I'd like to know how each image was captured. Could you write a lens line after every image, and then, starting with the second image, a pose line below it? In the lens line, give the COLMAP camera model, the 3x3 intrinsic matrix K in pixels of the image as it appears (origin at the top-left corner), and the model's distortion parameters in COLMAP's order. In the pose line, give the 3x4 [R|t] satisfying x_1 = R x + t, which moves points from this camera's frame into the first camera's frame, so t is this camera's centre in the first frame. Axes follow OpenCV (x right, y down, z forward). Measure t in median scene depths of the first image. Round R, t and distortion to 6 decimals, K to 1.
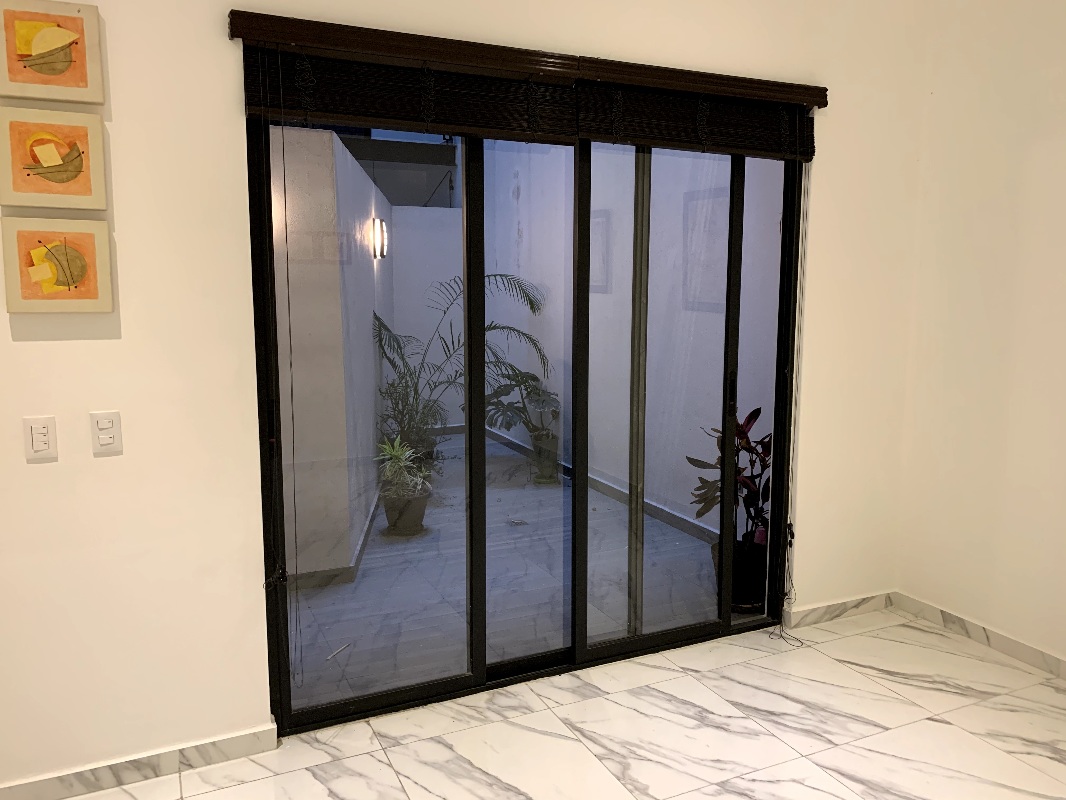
lens RADIAL K [[906.0, 0, 569.2], [0, 906.0, 405.7], [0, 0, 1]] dist [0.048758, -0.054570]
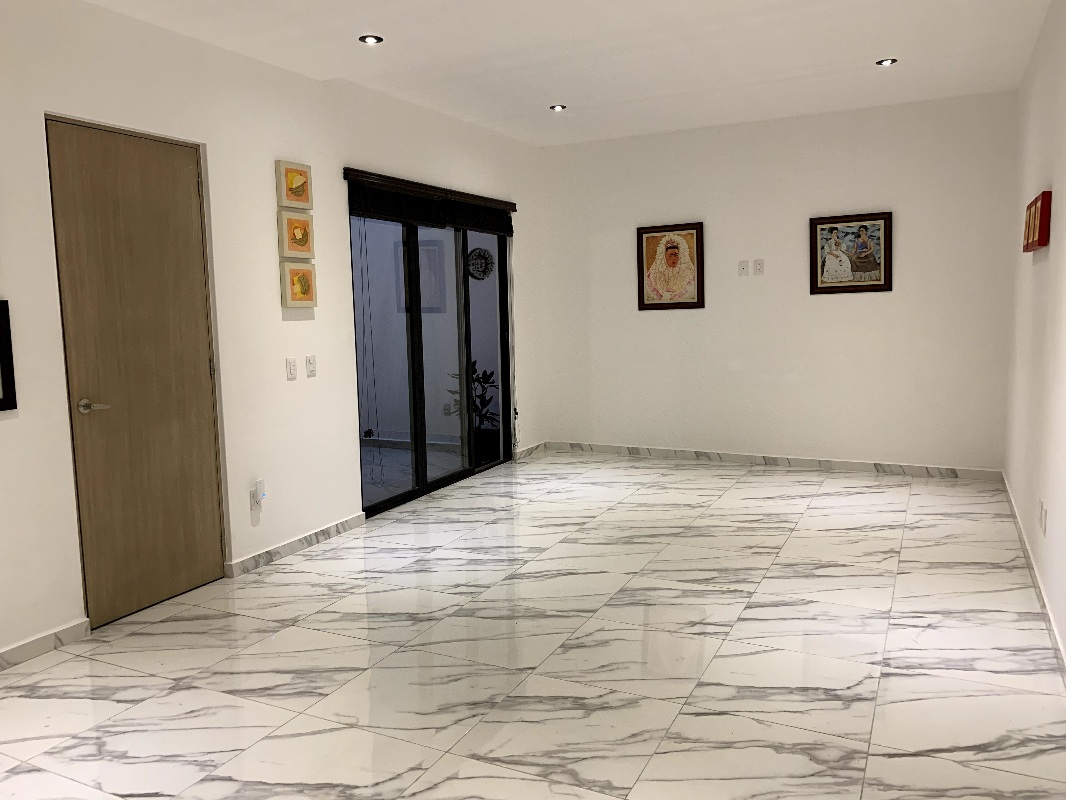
lens RADIAL K [[815.3, 0, 529.4], [0, 815.3, 393.4], [0, 0, 1]] dist [0.031121, -0.026678]
pose [[0.808799, -0.090342, 0.581105, -1.173765], [0.112737, 0.993622, -0.002437, 0.151022], [-0.577179, 0.067483, 0.813825, -0.779064]]
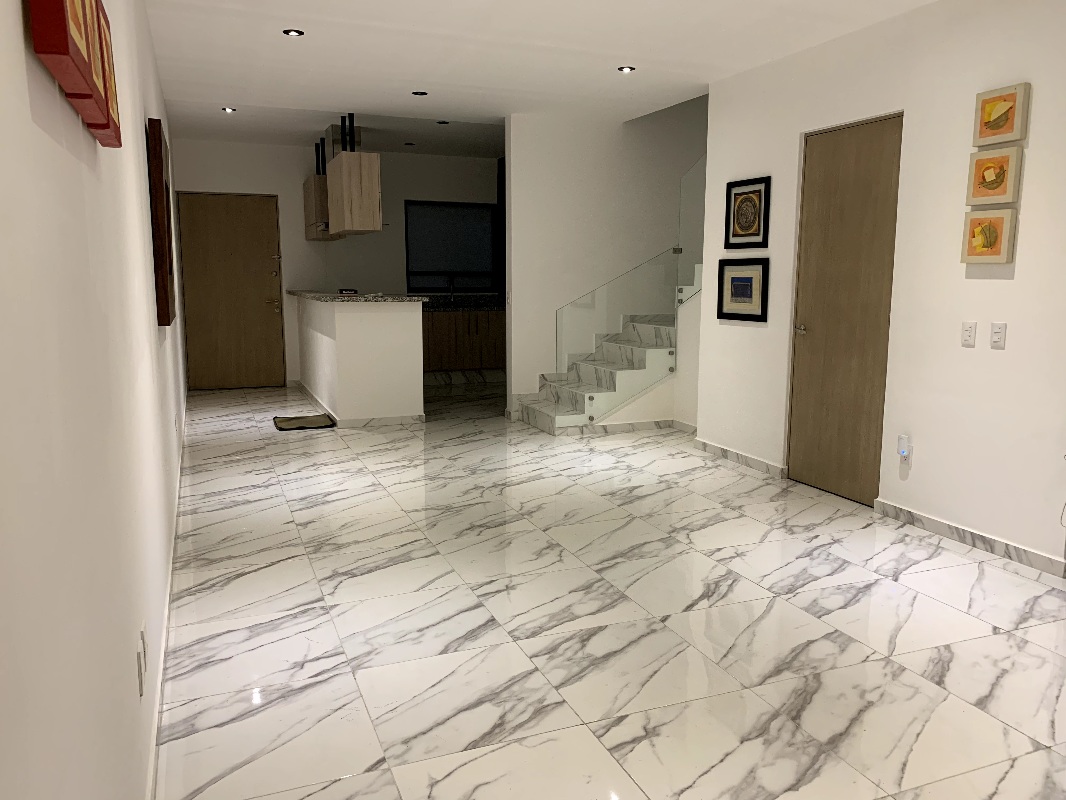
lens RADIAL K [[815.3, 0, 529.4], [0, 815.3, 393.4], [0, 0, 1]] dist [0.031121, -0.026678]
pose [[-0.096256, 0.140972, -0.985323, 1.076796], [-0.148840, 0.976751, 0.154286, 0.029090], [0.984165, 0.161507, -0.073036, 0.271273]]
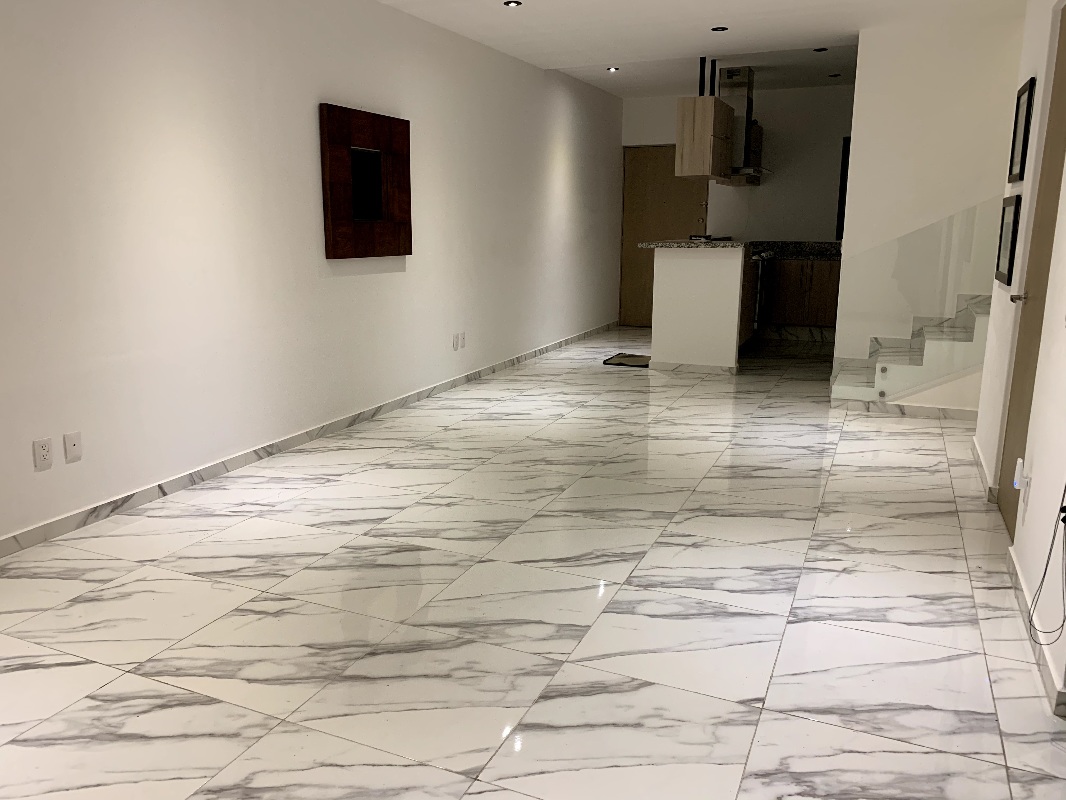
lens RADIAL K [[815.3, 0, 529.4], [0, 815.3, 393.4], [0, 0, 1]] dist [0.031121, -0.026678]
pose [[-0.781240, 0.124524, -0.611685, 0.569935], [-0.096184, 0.944186, 0.315058, -0.122816], [0.616776, 0.304971, -0.725658, 1.306348]]
